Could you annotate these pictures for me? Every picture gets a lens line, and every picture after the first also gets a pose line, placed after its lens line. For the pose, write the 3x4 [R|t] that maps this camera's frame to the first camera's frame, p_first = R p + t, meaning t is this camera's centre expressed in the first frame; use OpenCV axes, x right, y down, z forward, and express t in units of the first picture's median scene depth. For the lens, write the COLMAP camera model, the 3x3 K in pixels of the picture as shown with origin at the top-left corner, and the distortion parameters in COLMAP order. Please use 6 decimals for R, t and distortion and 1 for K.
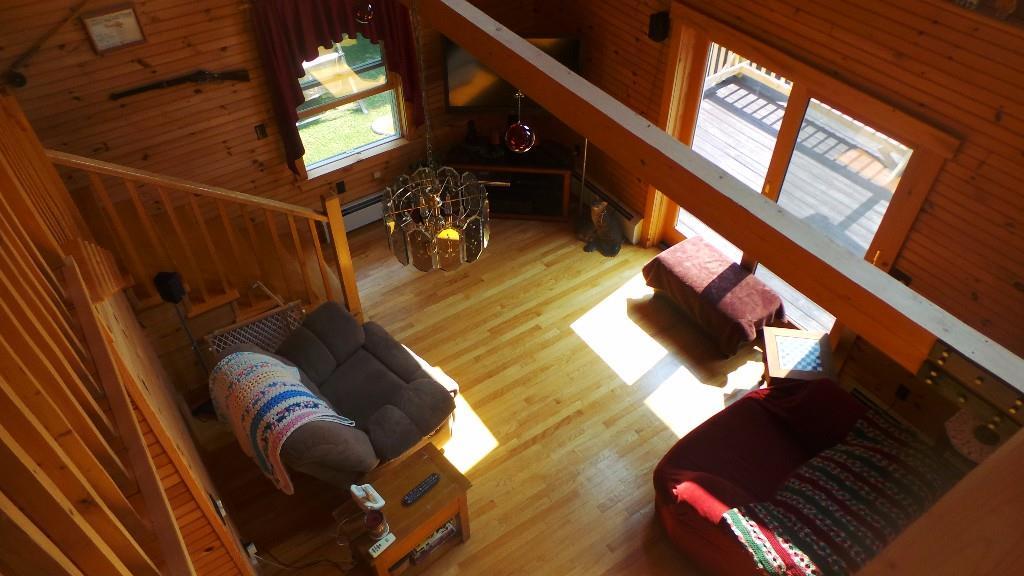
lens RADIAL K [[712.7, 0, 512.0], [0, 712.7, 288.0], [0, 0, 1]] dist [0.002809, 0.005019]
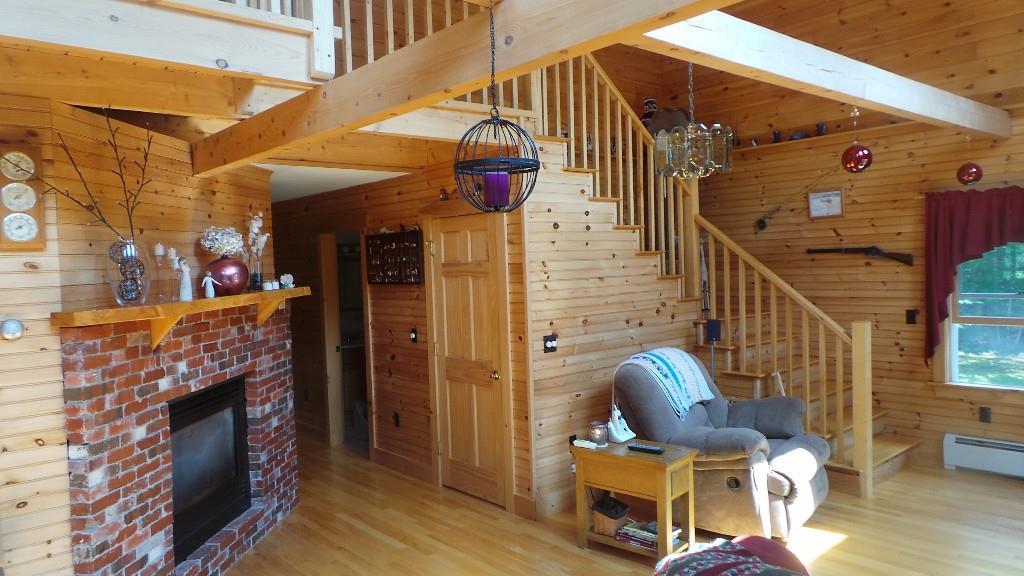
lens RADIAL K [[707.2, 0, 512.0], [0, 707.2, 288.0], [0, 0, 1]] dist [-0.002520, -0.001030]
pose [[0.110622, 0.038529, -0.993115, 0.732520], [-0.669224, 0.741649, -0.045771, 0.229767], [0.734780, 0.669680, 0.107827, 0.473285]]
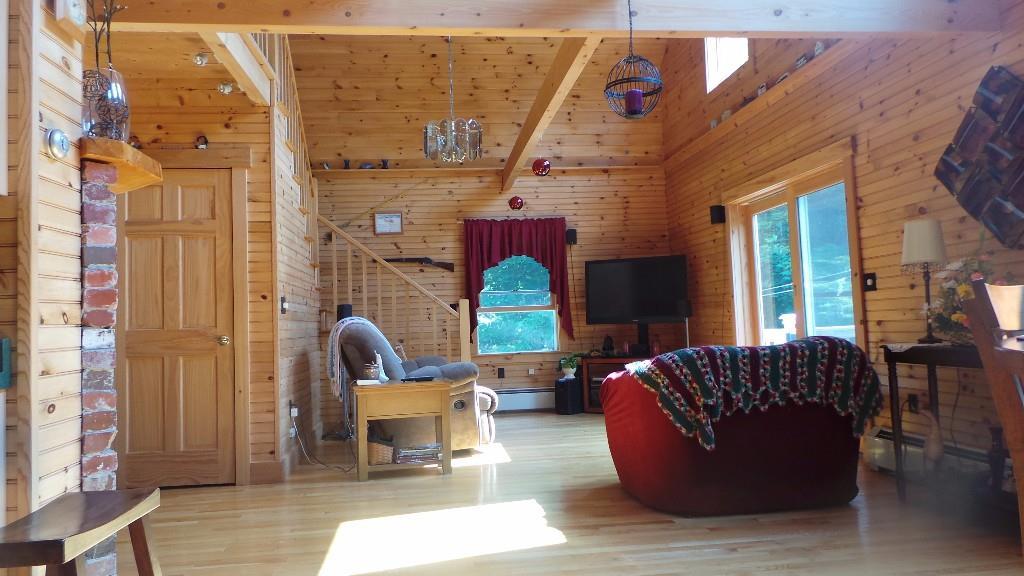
lens RADIAL K [[712.7, 0, 512.0], [0, 712.7, 288.0], [0, 0, 1]] dist [0.002809, 0.005019]
pose [[0.884317, -0.047680, -0.464446, 0.505854], [-0.304822, 0.694538, -0.651690, 0.771547], [0.353648, 0.717874, 0.599658, 0.147777]]
